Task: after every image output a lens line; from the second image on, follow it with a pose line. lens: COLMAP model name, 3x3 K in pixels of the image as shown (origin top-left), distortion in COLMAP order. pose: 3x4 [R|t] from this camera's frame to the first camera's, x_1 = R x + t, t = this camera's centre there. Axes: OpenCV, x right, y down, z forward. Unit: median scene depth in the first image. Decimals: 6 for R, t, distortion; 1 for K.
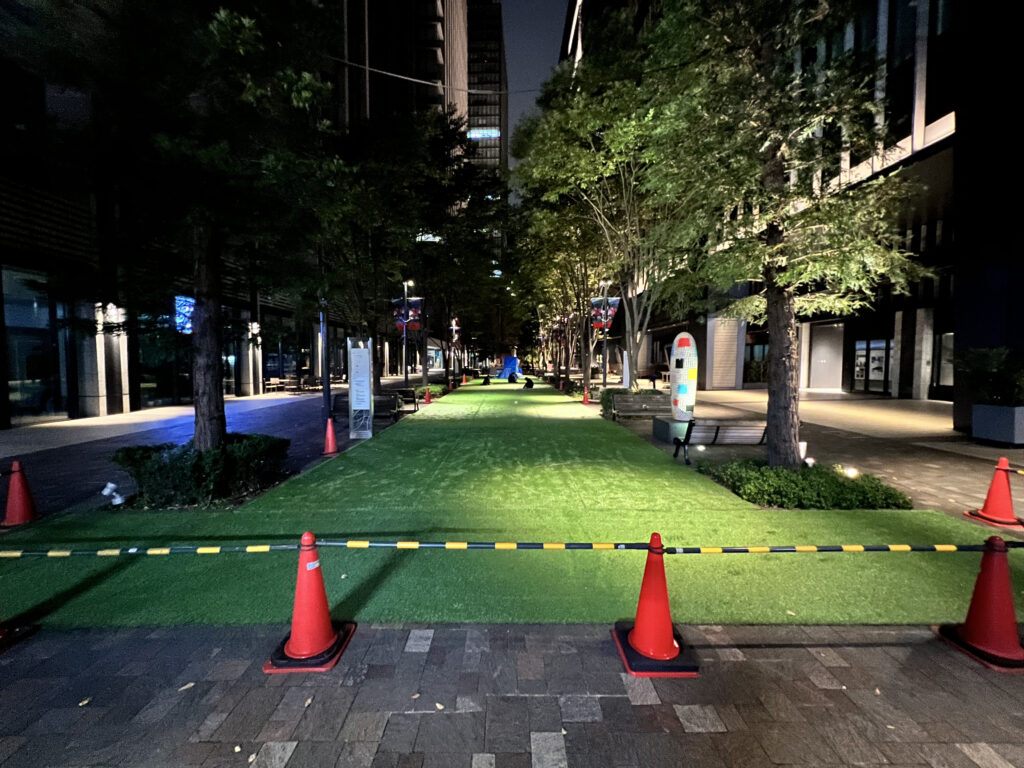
lens RADIAL K [[410.3, 0, 513.1], [0, 410.3, 383.4], [0, 0, 1]] dist [-0.000958, -0.000450]
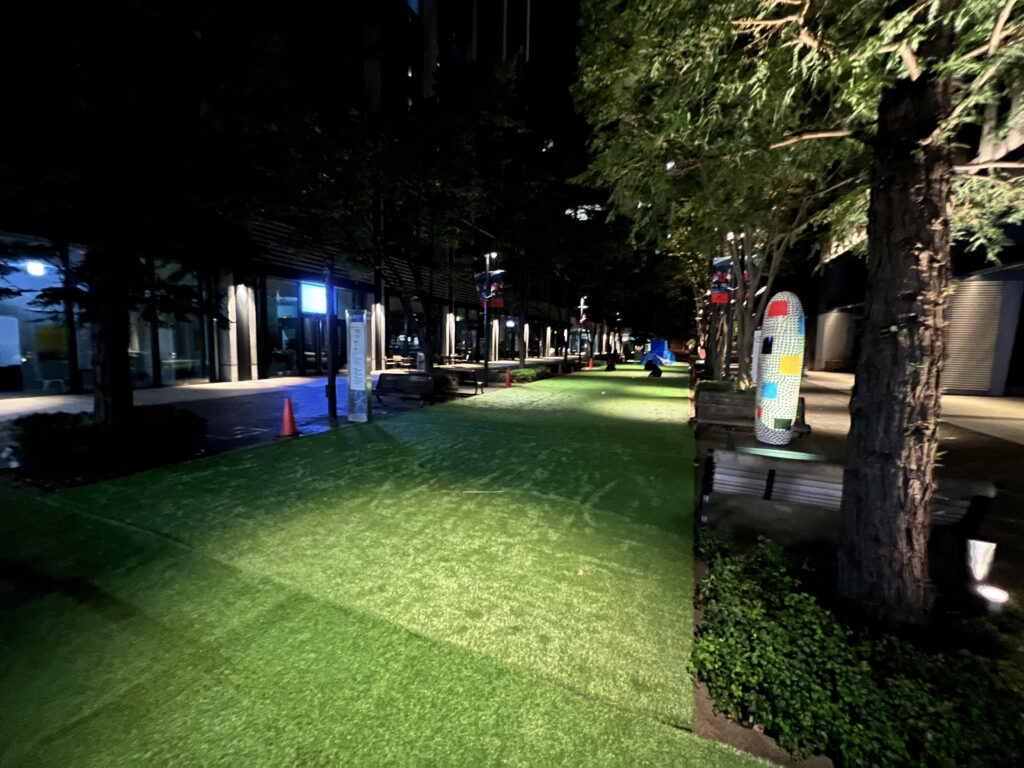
lens RADIAL K [[410.3, 0, 510.7], [0, 410.3, 383.7], [0, 0, 1]] dist [-0.000958, -0.000450]
pose [[0.913076, 0.056973, -0.403791, 0.211300], [-0.041207, 0.998015, 0.047634, -0.005075], [0.405703, -0.026855, 0.913610, 0.217607]]
